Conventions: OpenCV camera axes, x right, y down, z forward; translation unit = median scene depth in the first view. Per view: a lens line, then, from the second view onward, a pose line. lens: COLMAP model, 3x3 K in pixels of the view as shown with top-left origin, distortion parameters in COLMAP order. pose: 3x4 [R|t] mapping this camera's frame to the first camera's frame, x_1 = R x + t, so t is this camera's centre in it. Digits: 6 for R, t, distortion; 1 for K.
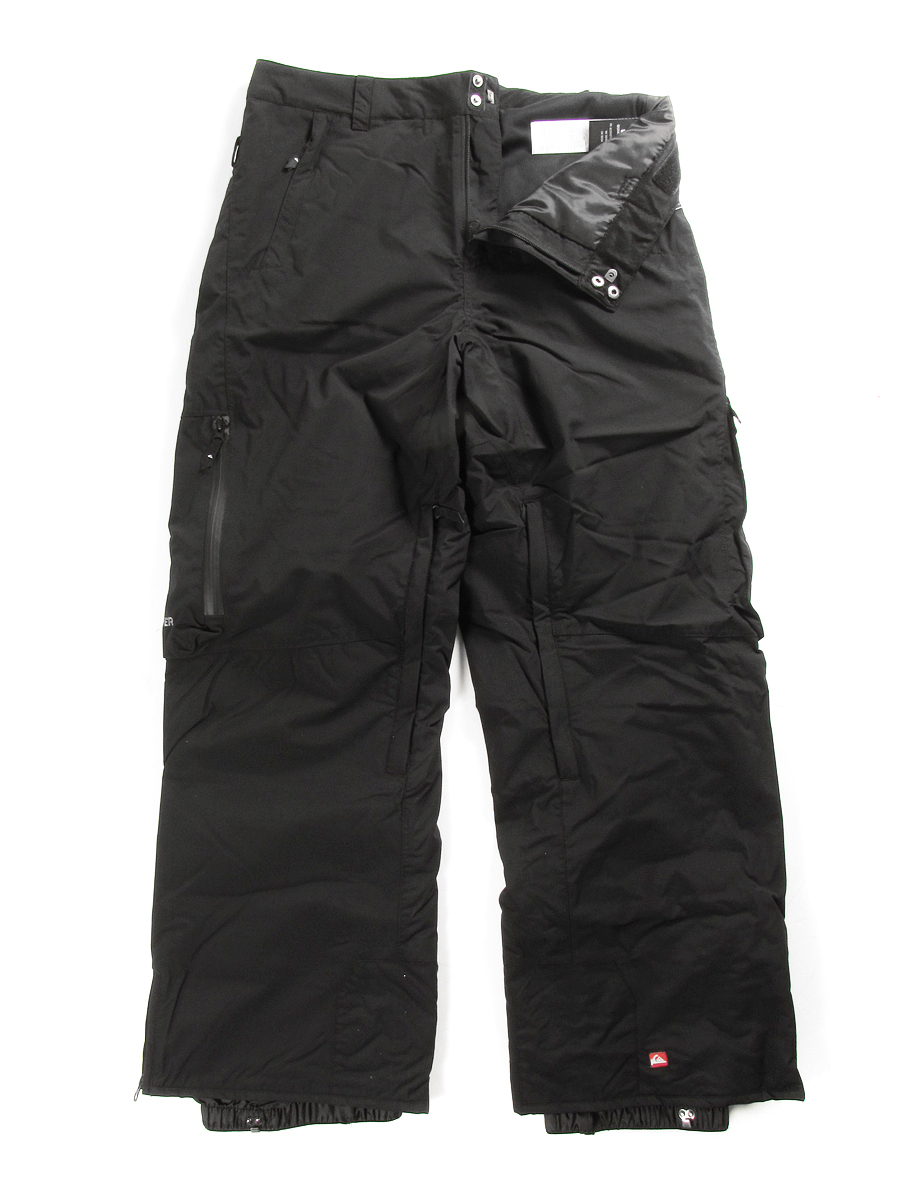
lens RADIAL K [[1159.9, 0, 452.8], [0, 1159.9, 599.5], [0, 0, 1]] dist [-0.098342, 0.000000]
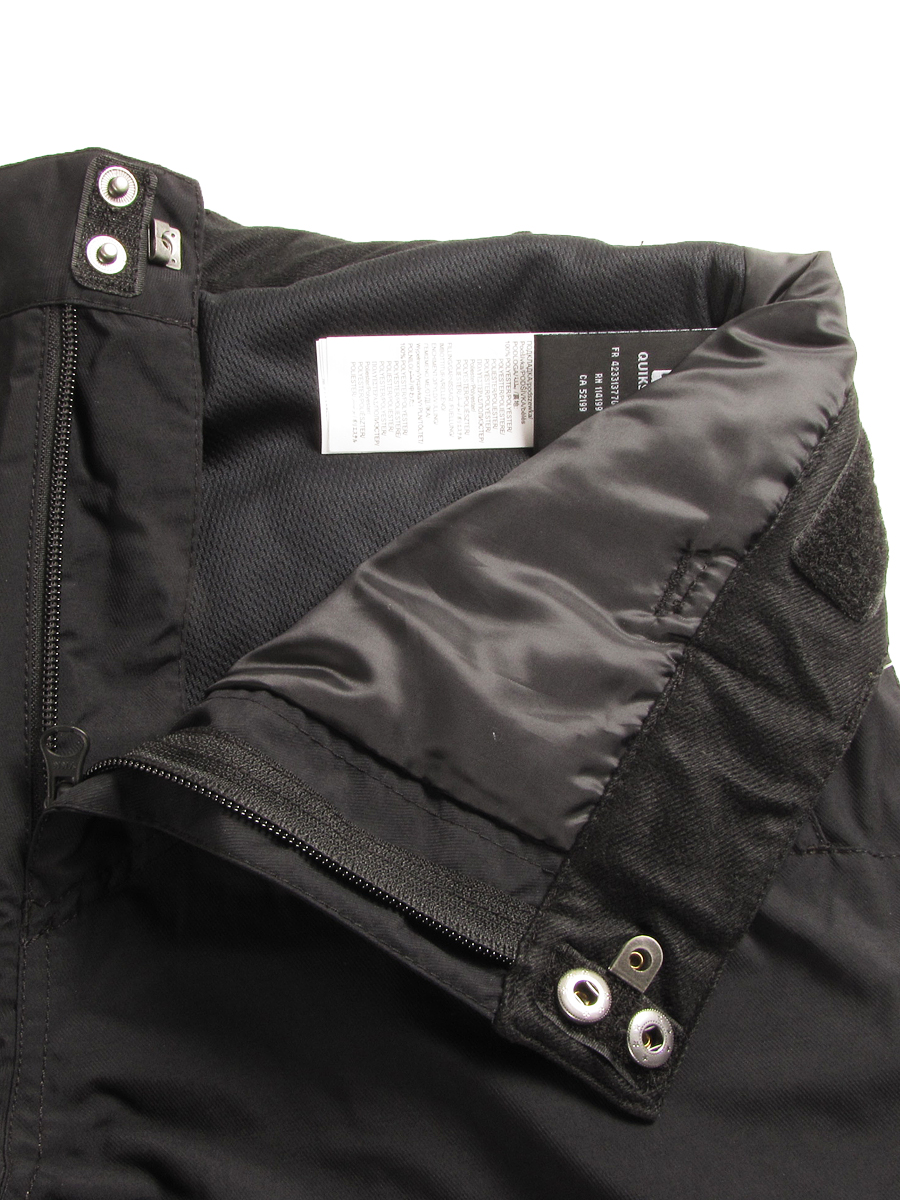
lens RADIAL K [[1159.9, 0, 445.7], [0, 1159.9, 599.1], [0, 0, 1]] dist [-0.098342, 0.000000]
pose [[0.997328, 0.007760, 0.072645, 0.080279], [0.007632, 0.977836, -0.209233, -0.305883], [-0.072658, 0.209229, 0.975164, 0.755429]]
